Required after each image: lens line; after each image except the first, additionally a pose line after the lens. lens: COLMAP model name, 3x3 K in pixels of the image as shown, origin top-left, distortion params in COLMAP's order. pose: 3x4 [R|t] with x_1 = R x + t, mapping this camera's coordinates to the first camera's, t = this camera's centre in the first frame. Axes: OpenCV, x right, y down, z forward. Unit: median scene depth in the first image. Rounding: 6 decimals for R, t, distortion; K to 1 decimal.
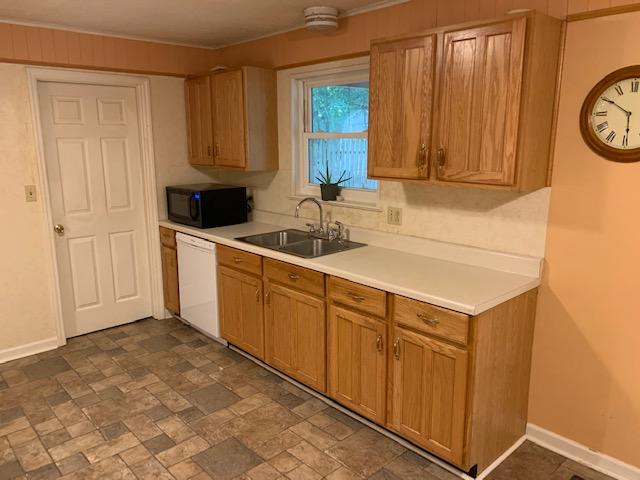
lens RADIAL K [[493.1, 0, 320.0], [0, 493.1, 240.0], [0, 0, 1]] dist [0.055843, -0.098937]
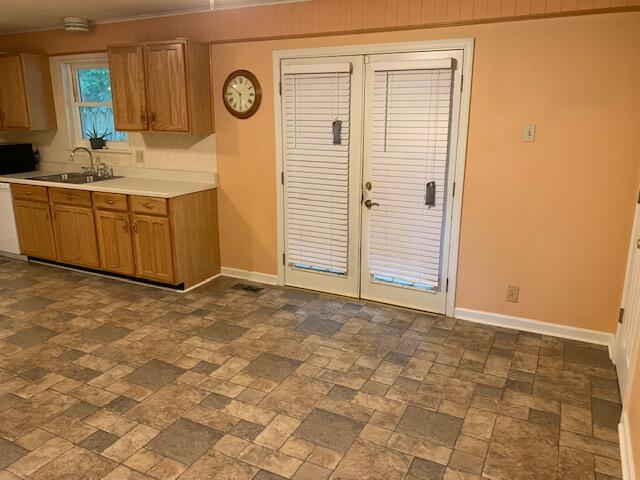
lens RADIAL K [[493.1, 0, 320.0], [0, 493.1, 240.0], [0, 0, 1]] dist [0.055843, -0.098937]
pose [[0.936484, -0.083458, 0.340635, 0.134479], [0.065708, 0.995827, 0.063338, 0.160461], [-0.344499, -0.036932, 0.938060, -0.715158]]
